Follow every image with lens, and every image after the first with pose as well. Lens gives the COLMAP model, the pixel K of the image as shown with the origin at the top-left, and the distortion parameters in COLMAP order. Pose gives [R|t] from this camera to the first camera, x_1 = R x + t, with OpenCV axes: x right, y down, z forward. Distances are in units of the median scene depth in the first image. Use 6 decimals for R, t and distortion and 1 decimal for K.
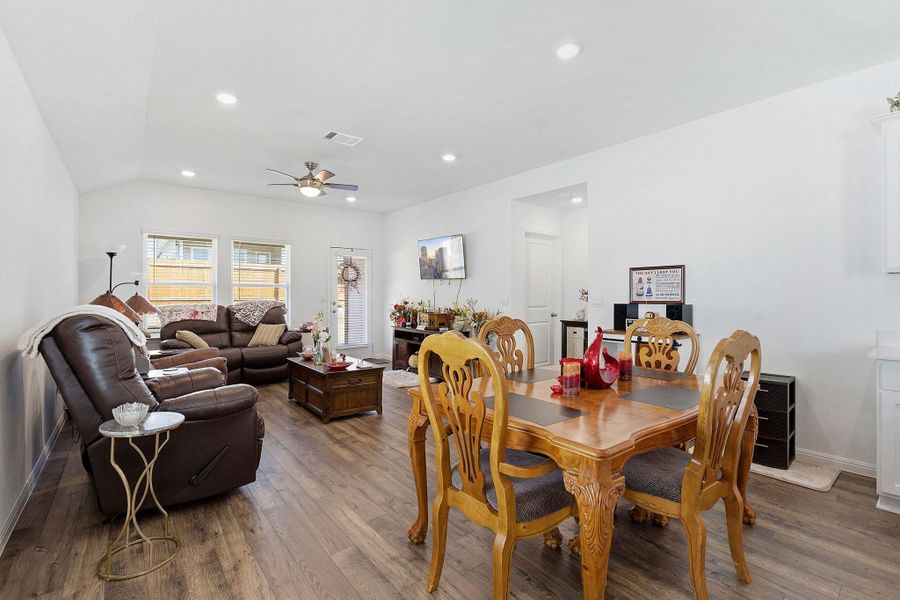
lens RADIAL K [[403.7, 0, 446.3], [0, 403.7, 294.4], [0, 0, 1]] dist [-0.002740, -0.000132]
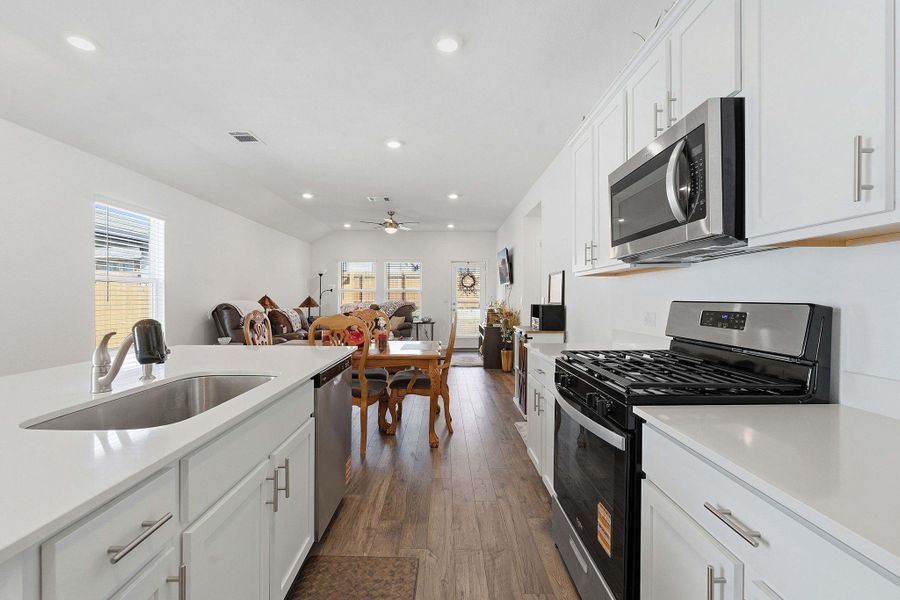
lens RADIAL K [[405.9, 0, 448.1], [0, 405.9, 299.1], [0, 0, 1]] dist [-0.000237, -0.000016]
pose [[0.788036, 0.002290, -0.615624, 0.758696], [-0.001062, 0.999997, 0.002360, 0.004920], [0.615628, -0.001206, 0.788036, -0.087590]]
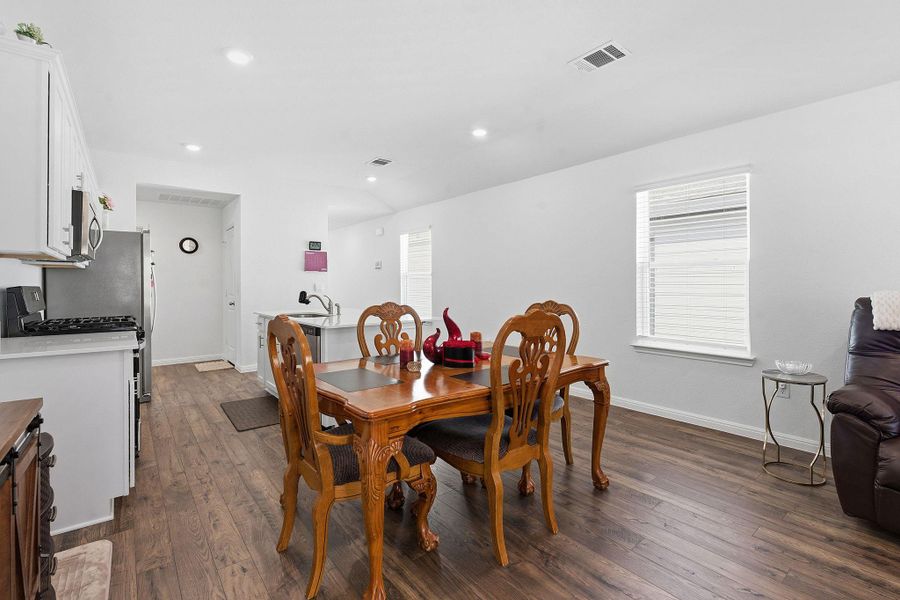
lens RADIAL K [[403.7, 0, 450.0], [0, 403.7, 291.8], [0, 0, 1]] dist [-0.002740, -0.000132]
pose [[-0.999958, -0.000812, -0.009139, 0.154079], [-0.000950, 0.999886, 0.015093, 0.006474], [0.009125, 0.015101, -0.999844, 0.873001]]
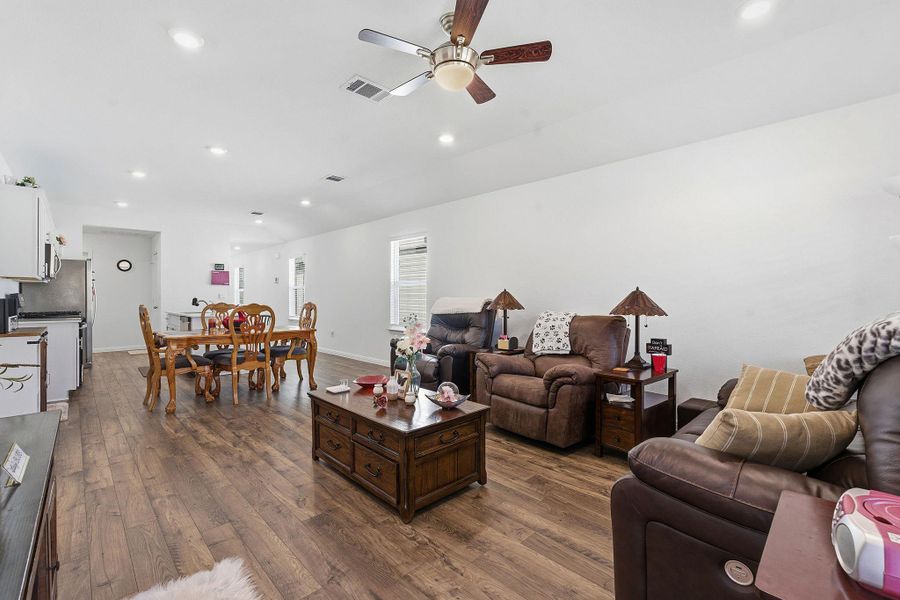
lens RADIAL K [[403.7, 0, 452.9], [0, 403.7, 299.5], [0, 0, 1]] dist [-0.002740, -0.000132]
pose [[-0.995956, -0.002803, -0.089796, -0.279189], [-0.003152, 0.999988, 0.003746, 0.014855], [0.089784, 0.004013, -0.995953, 1.432926]]
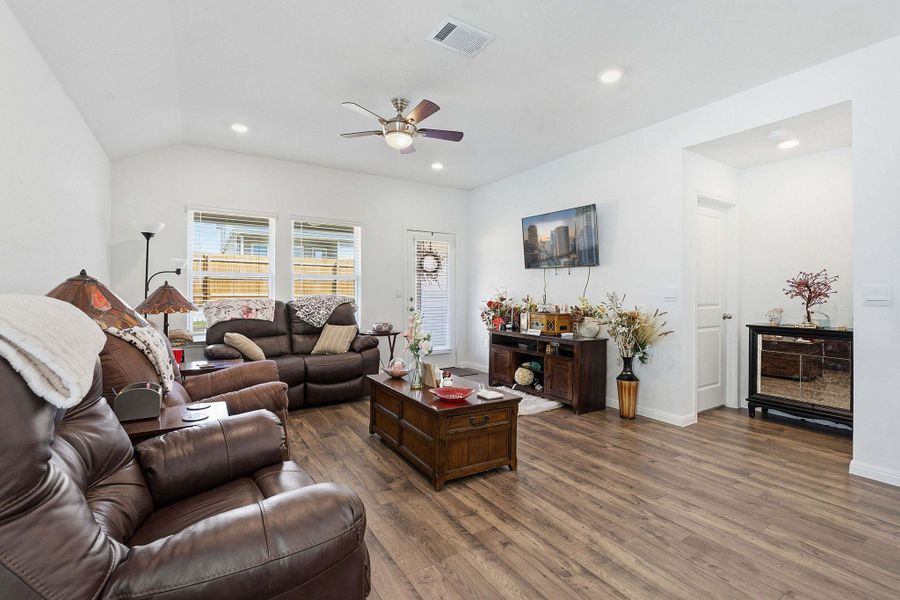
lens RADIAL K [[408.2, 0, 452.1], [0, 408.2, 291.0], [0, 0, 1]] dist [-0.012350, 0.000371]
pose [[0.994188, 0.002189, -0.107637, -0.158010], [-0.002440, 0.999995, -0.002206, 0.010336], [0.107632, 0.002455, 0.994188, 0.282522]]
